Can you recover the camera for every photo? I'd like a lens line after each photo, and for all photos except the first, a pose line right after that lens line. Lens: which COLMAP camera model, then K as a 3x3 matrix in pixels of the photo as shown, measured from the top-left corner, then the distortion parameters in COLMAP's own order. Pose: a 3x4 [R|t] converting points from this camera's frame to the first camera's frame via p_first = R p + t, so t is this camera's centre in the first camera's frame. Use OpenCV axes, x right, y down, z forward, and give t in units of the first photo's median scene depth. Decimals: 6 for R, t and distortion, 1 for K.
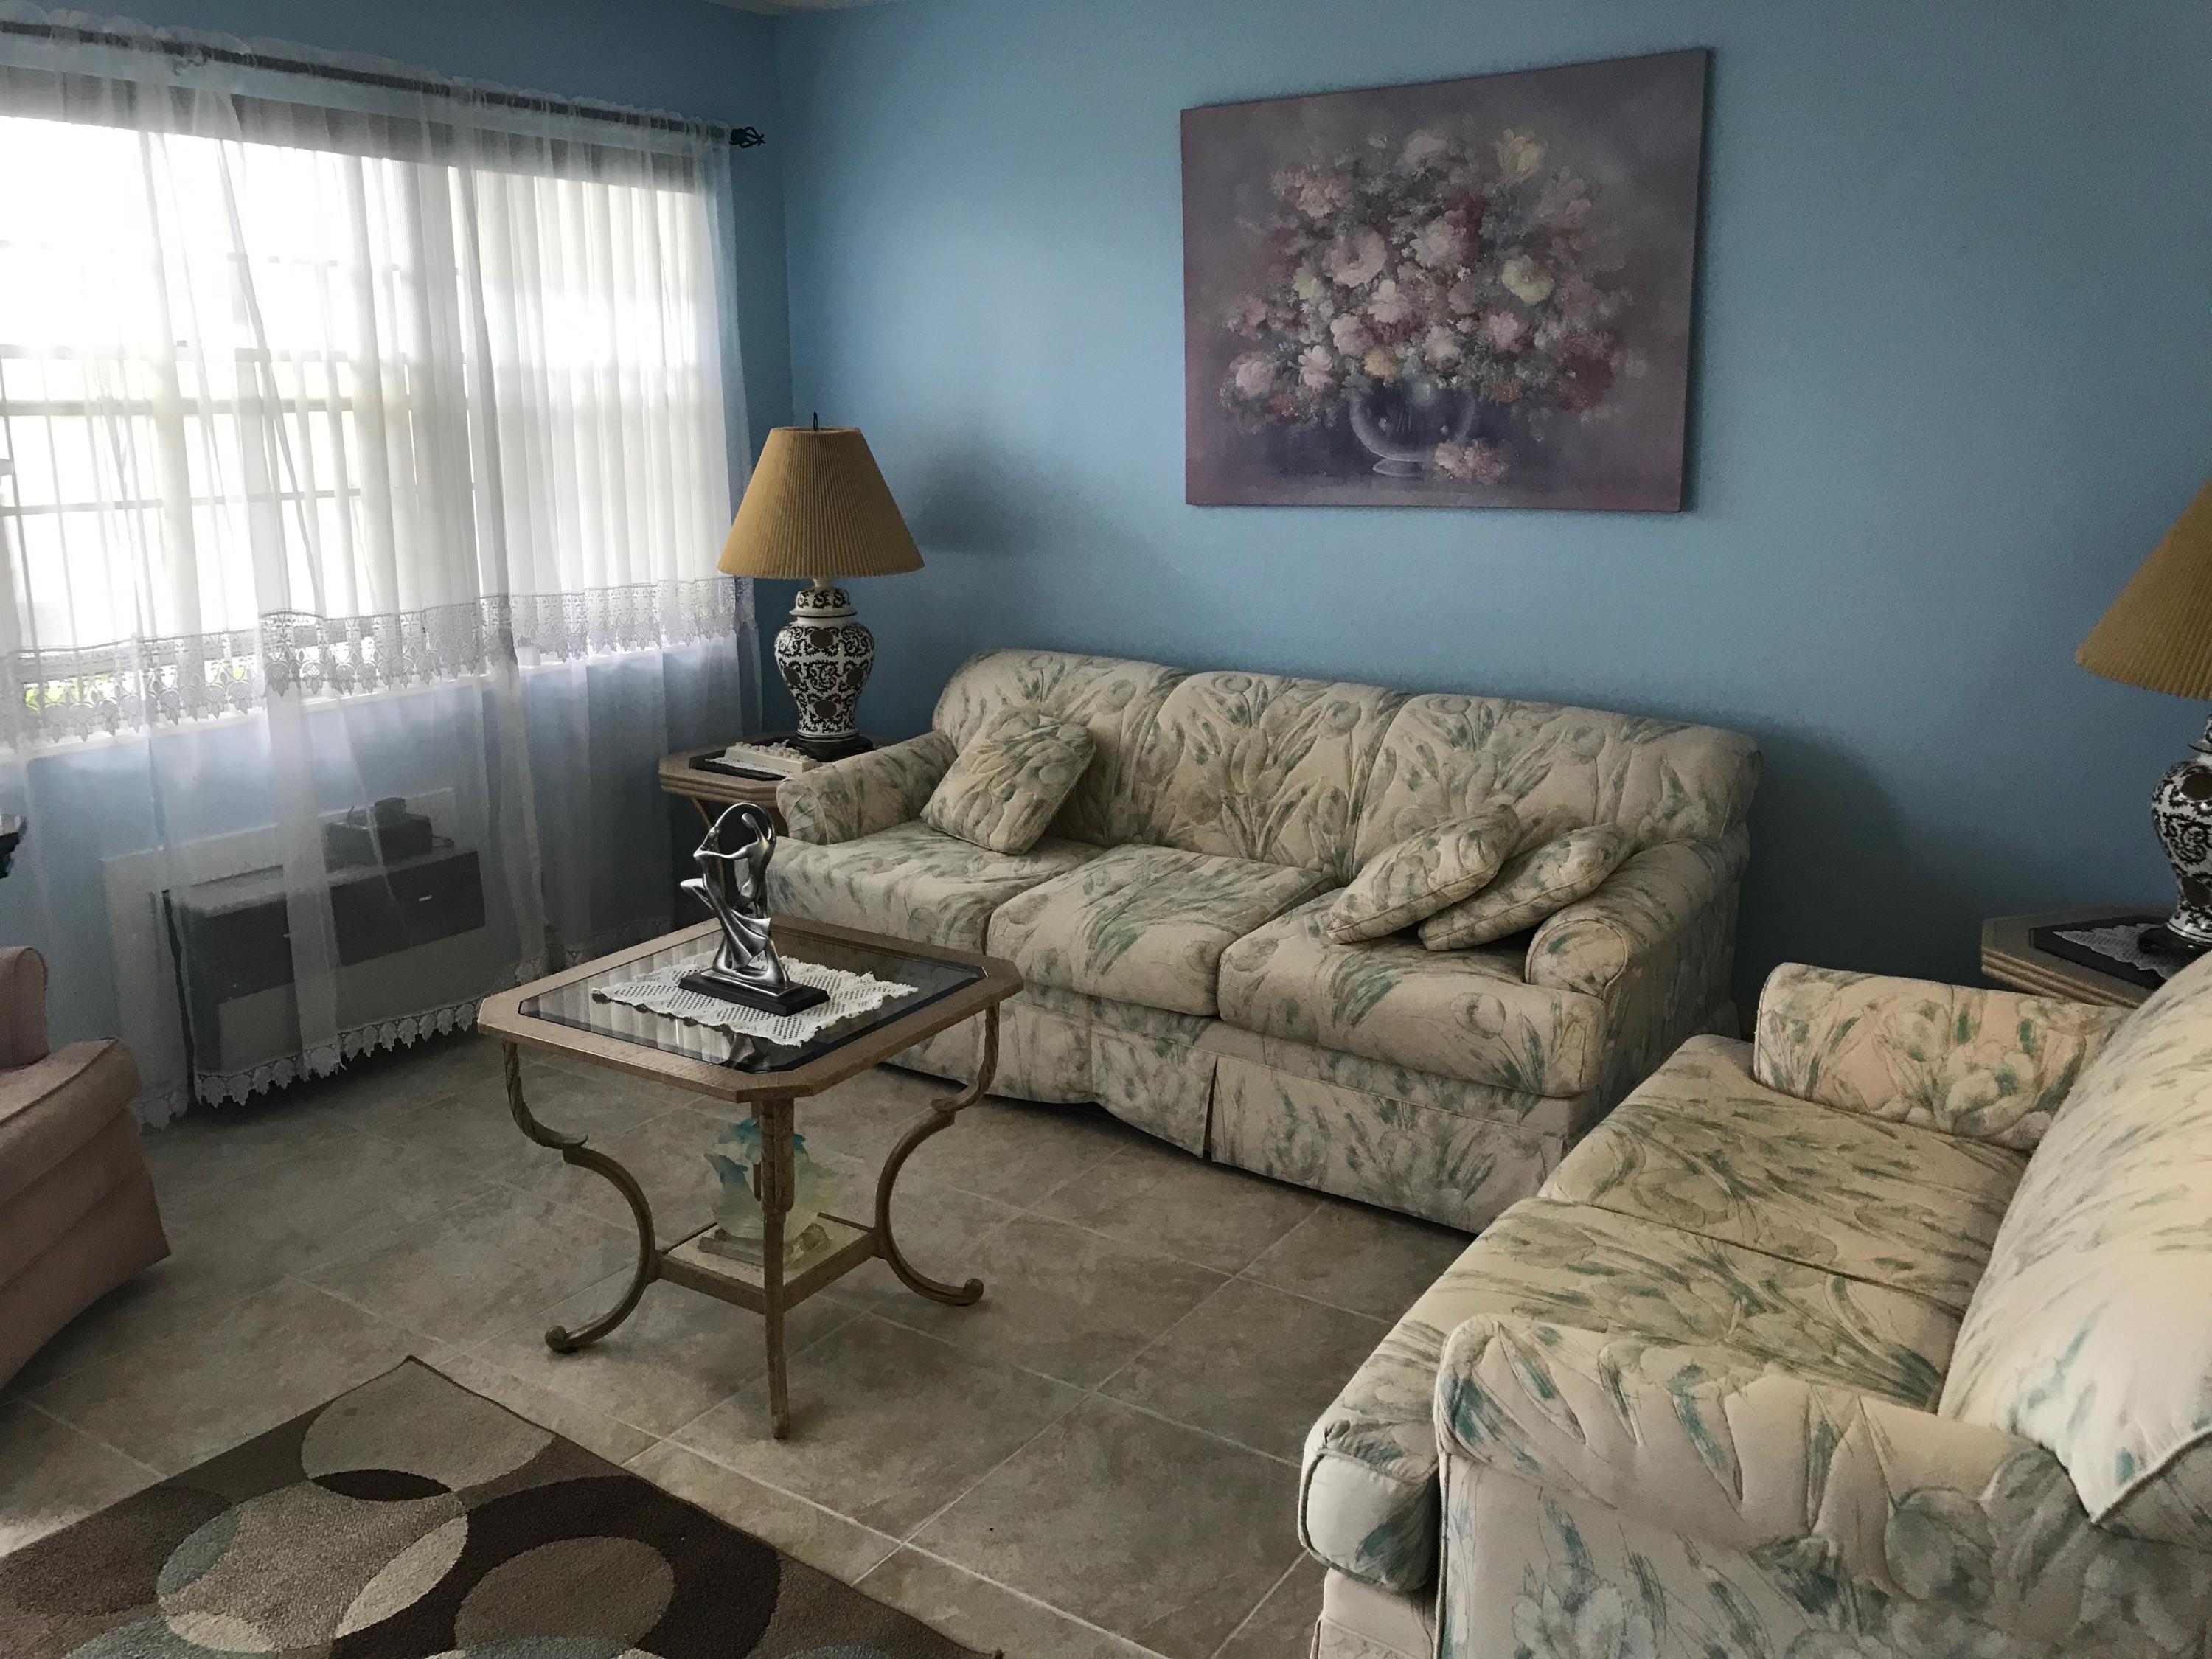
lens RADIAL K [[1820.4, 0, 1099.4], [0, 1820.4, 878.7], [0, 0, 1]] dist [-0.006741, -0.007448]
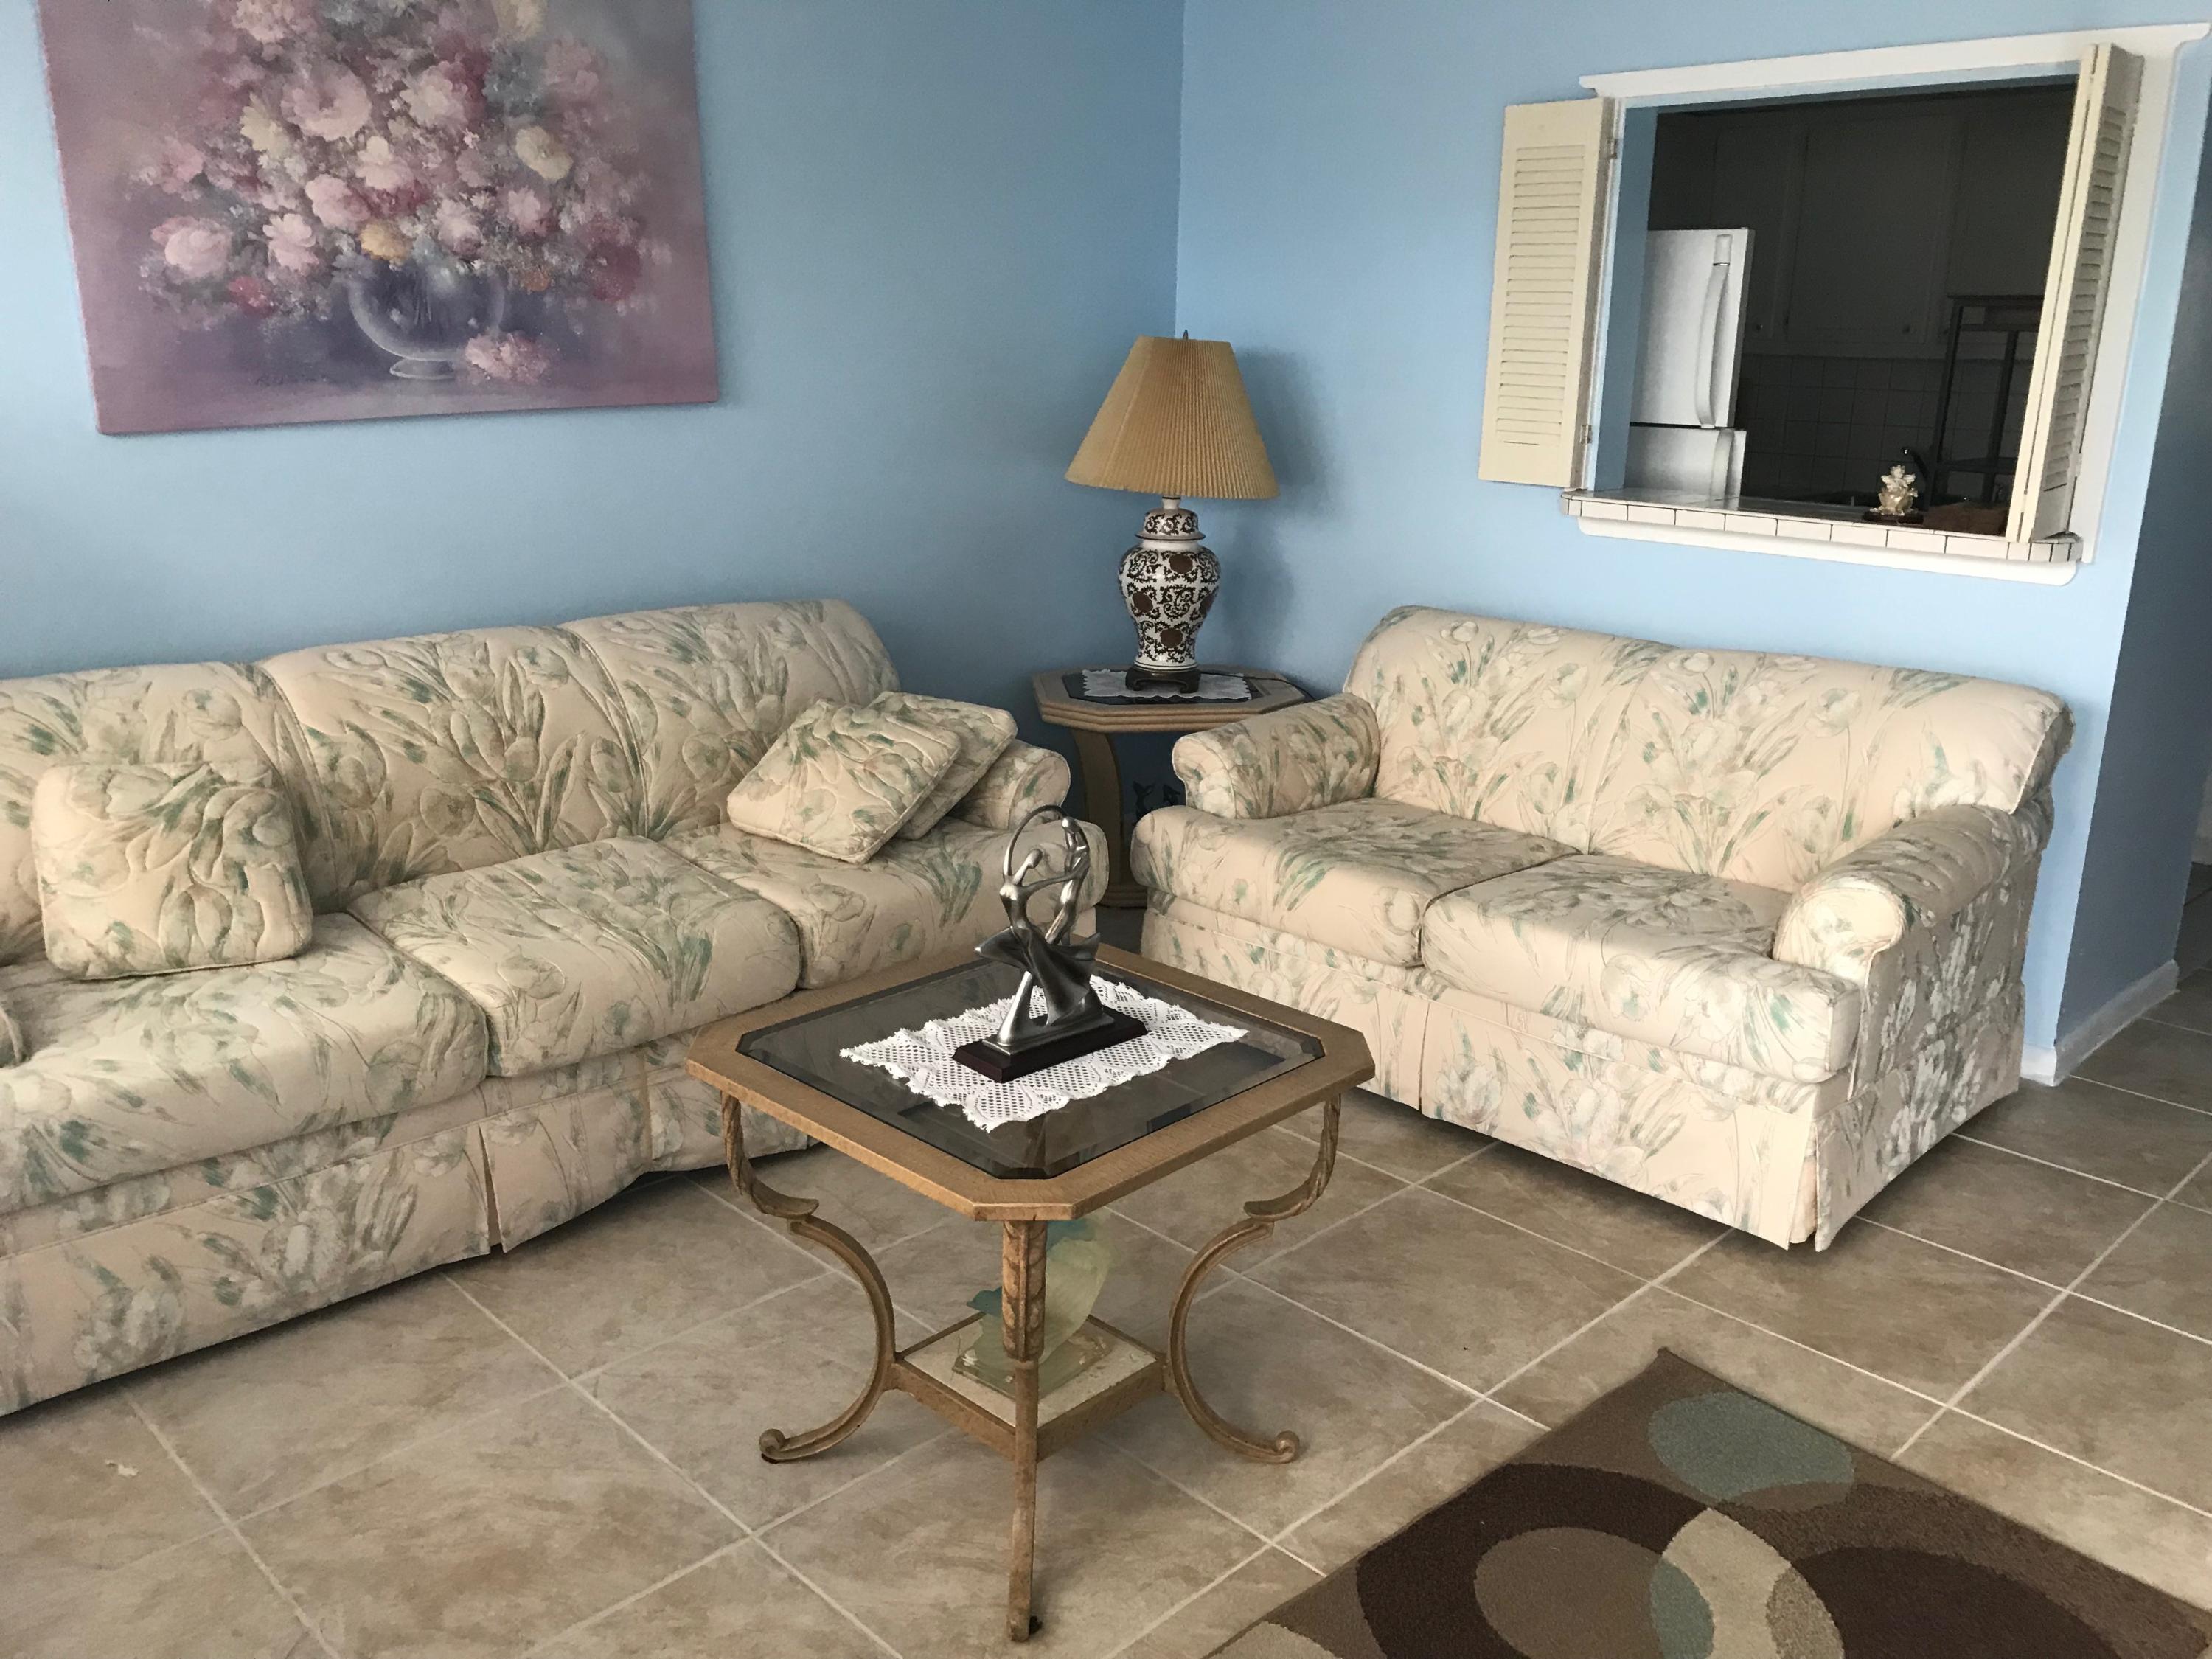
lens RADIAL K [[1821.5, 0, 1188.6], [0, 1821.5, 822.4], [0, 0, 1]] dist [0.028612, 0.004059]
pose [[0.192790, -0.270731, 0.943153, -0.632546], [0.245474, 0.943928, 0.220777, -0.132762], [-0.950039, 0.188956, 0.248437, 0.510243]]
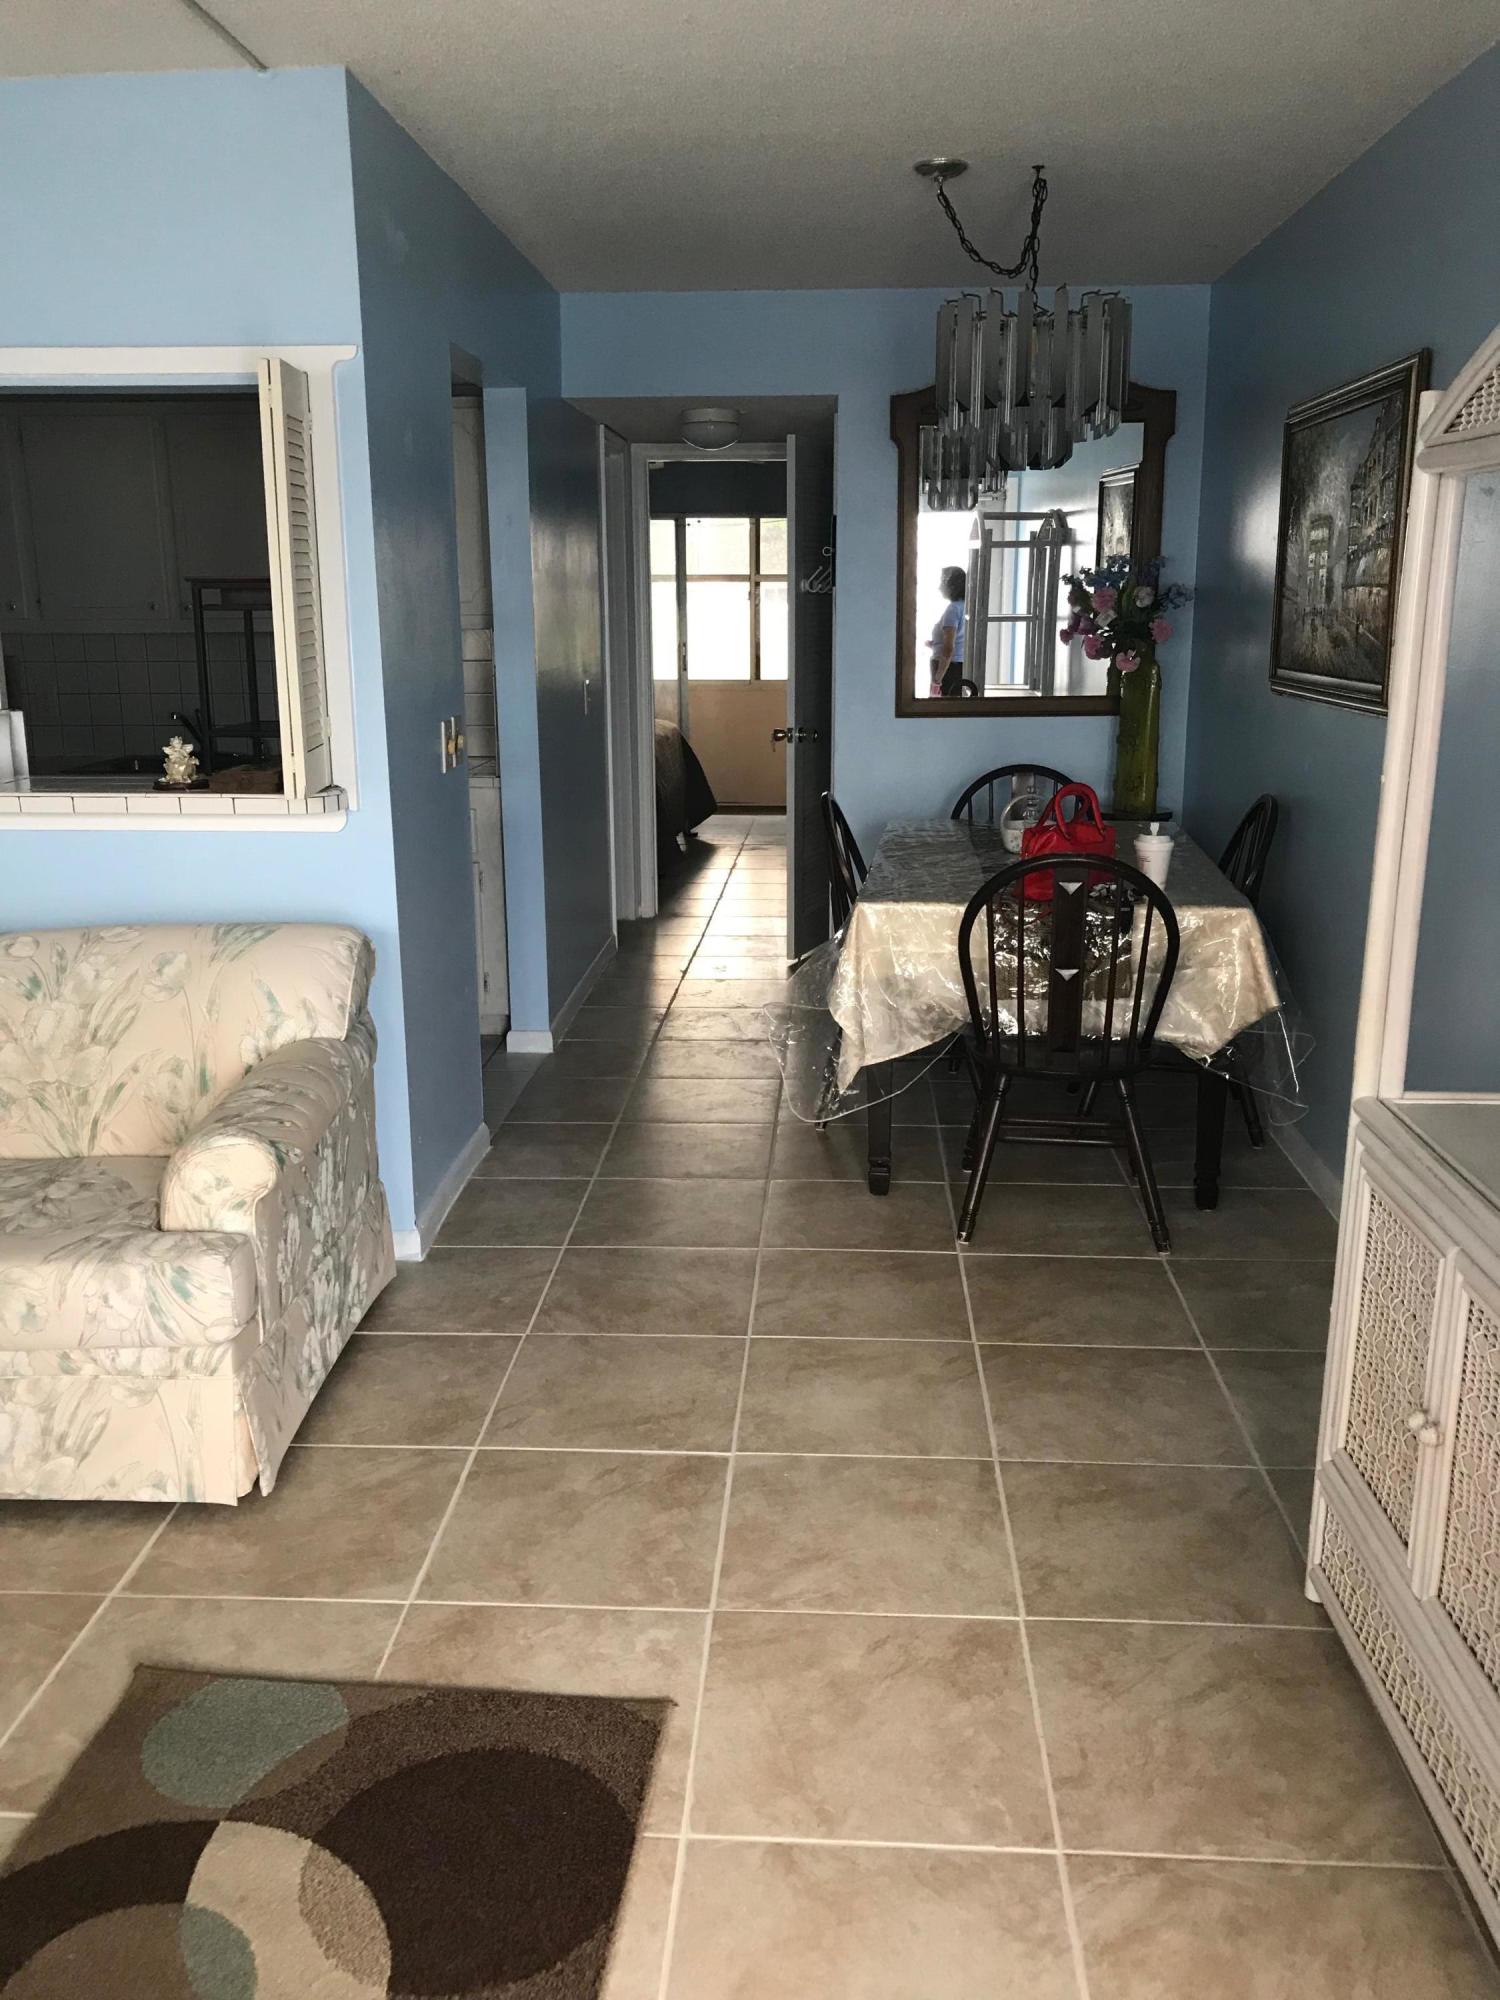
lens RADIAL K [[1638.9, 0, 750.0], [0, 1638.9, 1000.0], [0, 0, 1]] dist [-0.006768, -0.000582]
pose [[-0.489125, -0.216356, 0.844954, -0.566564], [0.236820, 0.899411, 0.367391, -0.134449], [-0.839448, 0.379802, -0.388687, 0.502086]]
